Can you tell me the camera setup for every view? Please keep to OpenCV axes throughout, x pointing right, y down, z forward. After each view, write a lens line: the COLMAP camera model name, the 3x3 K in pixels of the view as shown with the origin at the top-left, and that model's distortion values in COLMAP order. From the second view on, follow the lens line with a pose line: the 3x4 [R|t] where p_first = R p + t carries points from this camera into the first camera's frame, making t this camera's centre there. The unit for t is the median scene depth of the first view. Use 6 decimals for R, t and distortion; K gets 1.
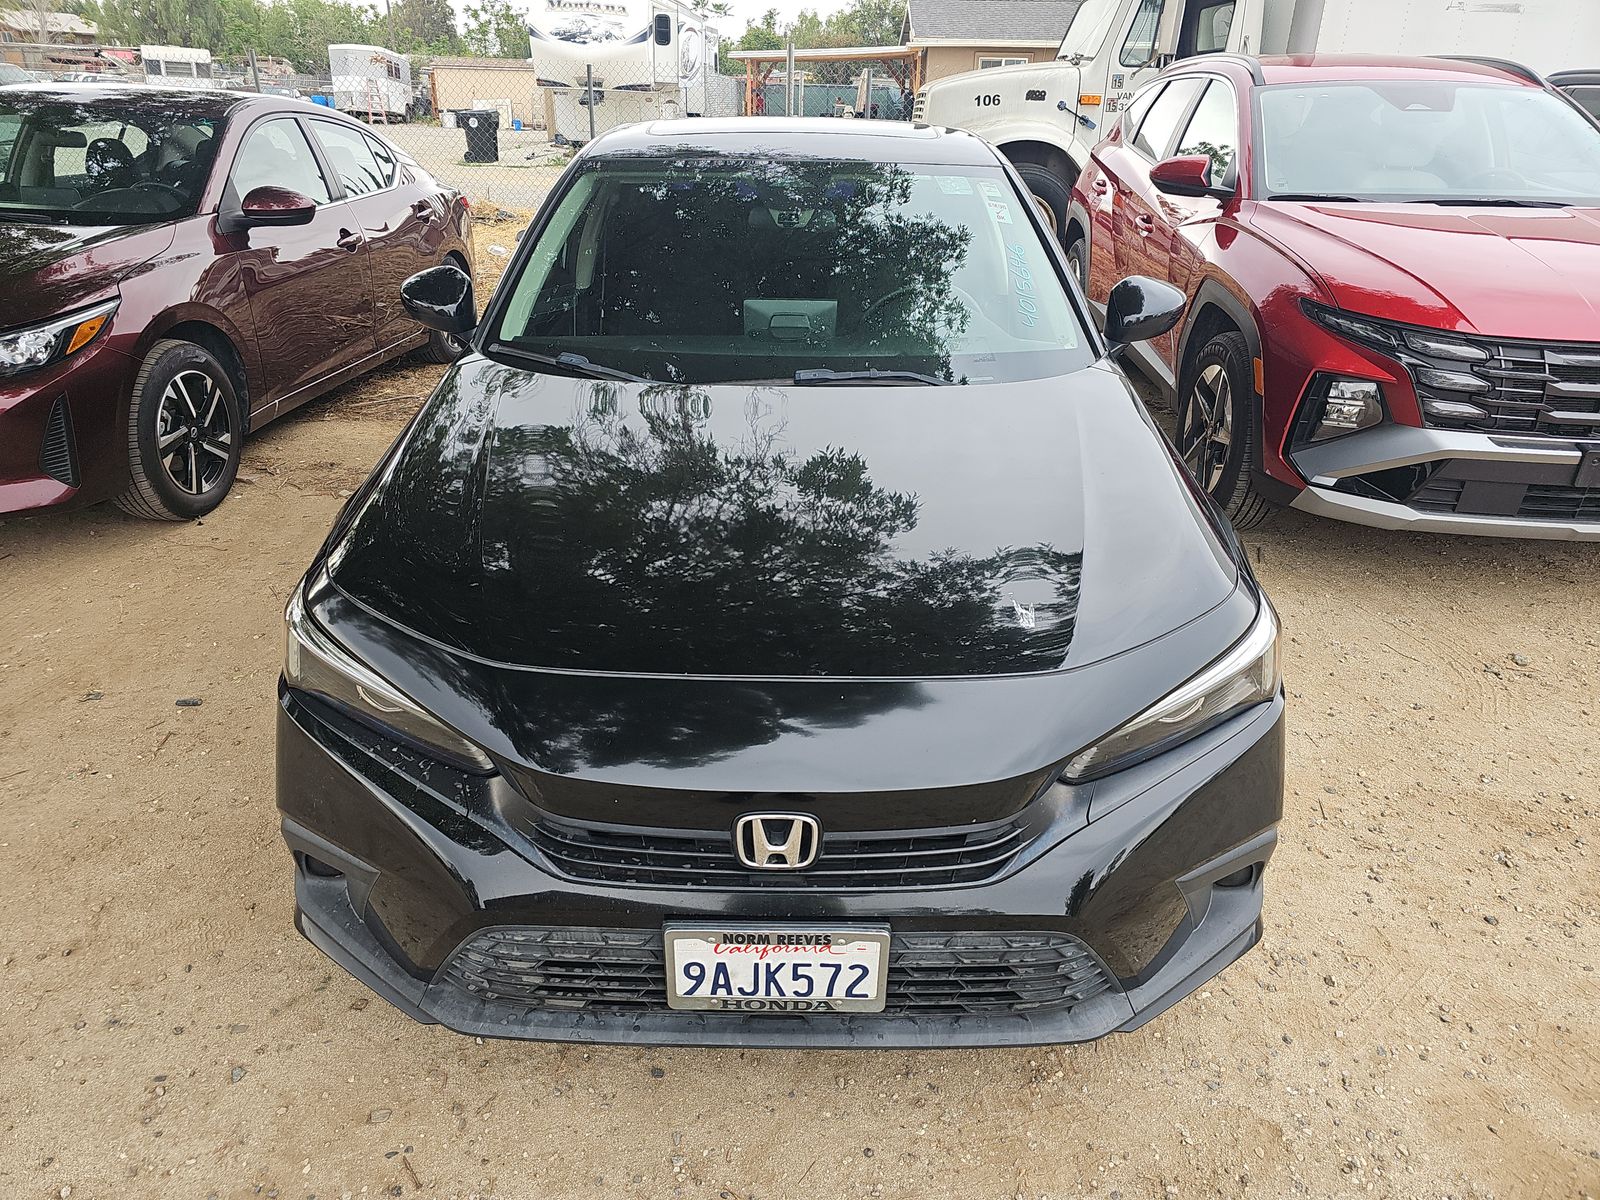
lens RADIAL K [[1028.0, 0, 791.8], [0, 1028.0, 601.4], [0, 0, 1]] dist [0.021030, -0.018605]
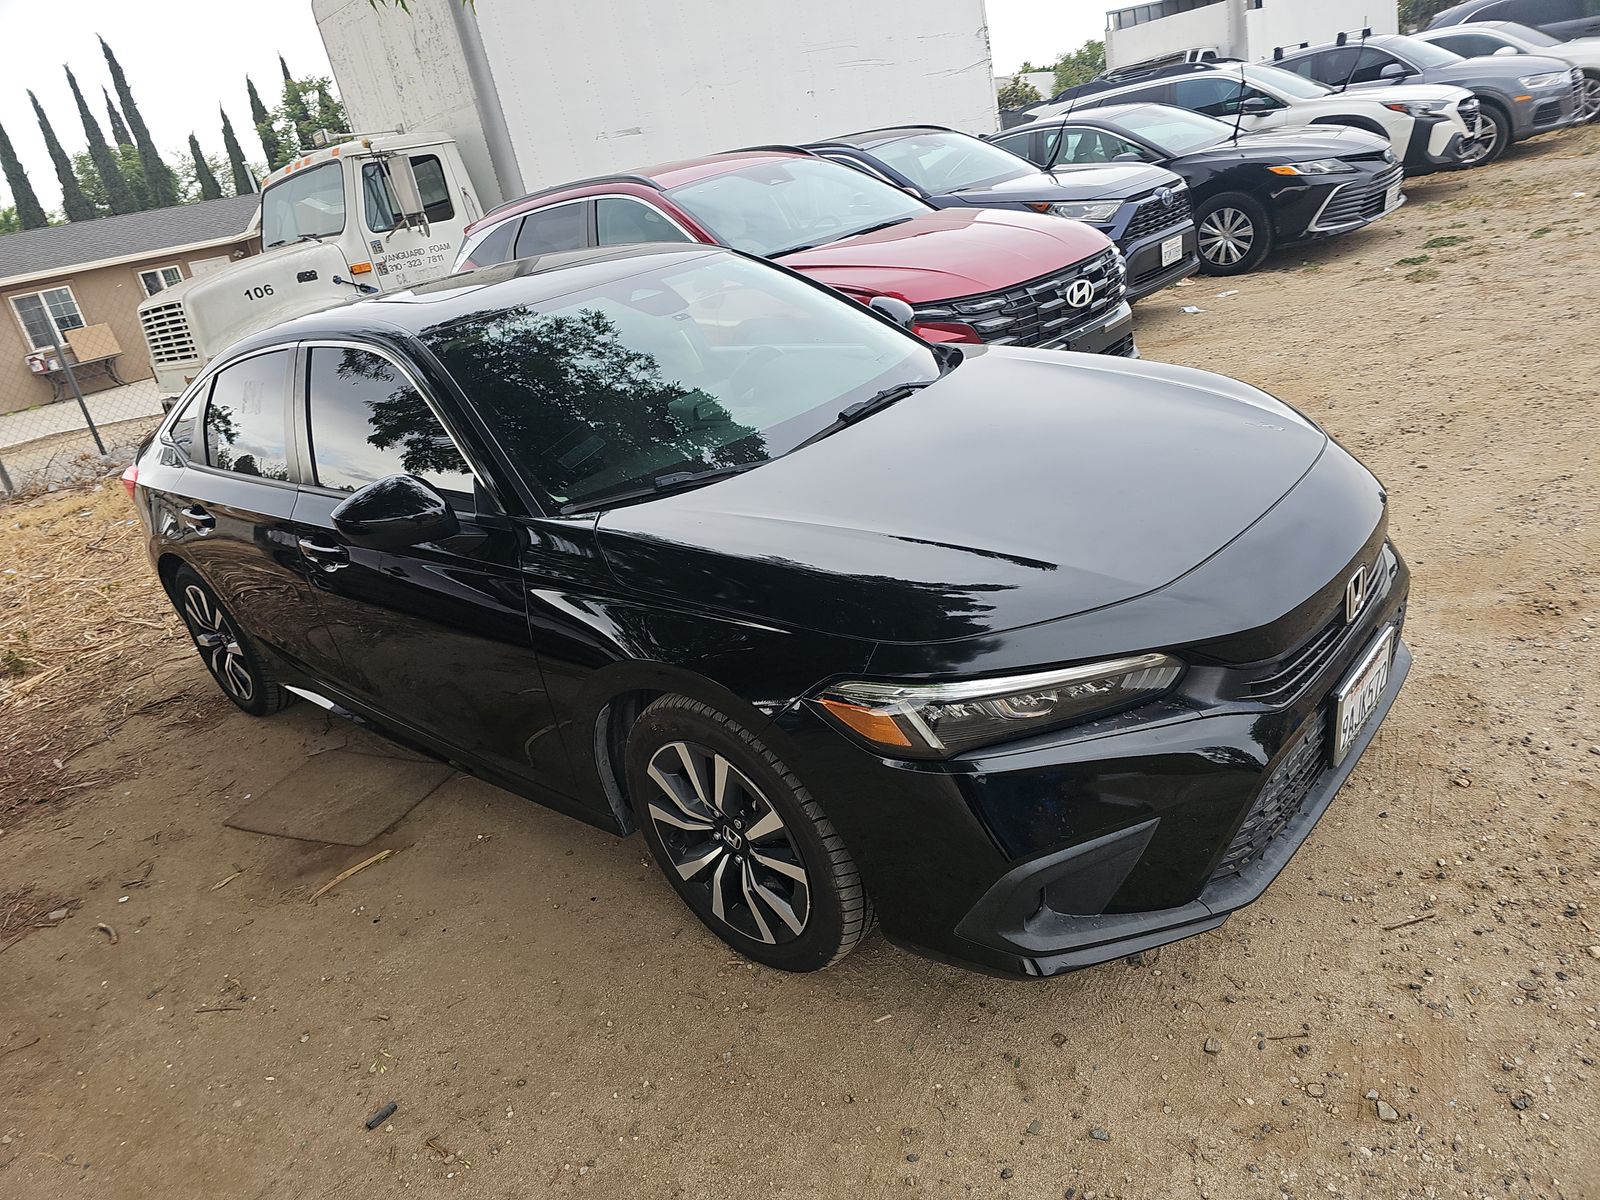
lens RADIAL K [[1028.0, 0, 803.0], [0, 1028.0, 606.1], [0, 0, 1]] dist [0.021030, -0.018605]
pose [[0.661249, -0.423917, 0.618906, -0.589745], [0.504152, 0.862059, 0.051818, -0.084914], [-0.555500, 0.277758, 0.783754, 0.137443]]
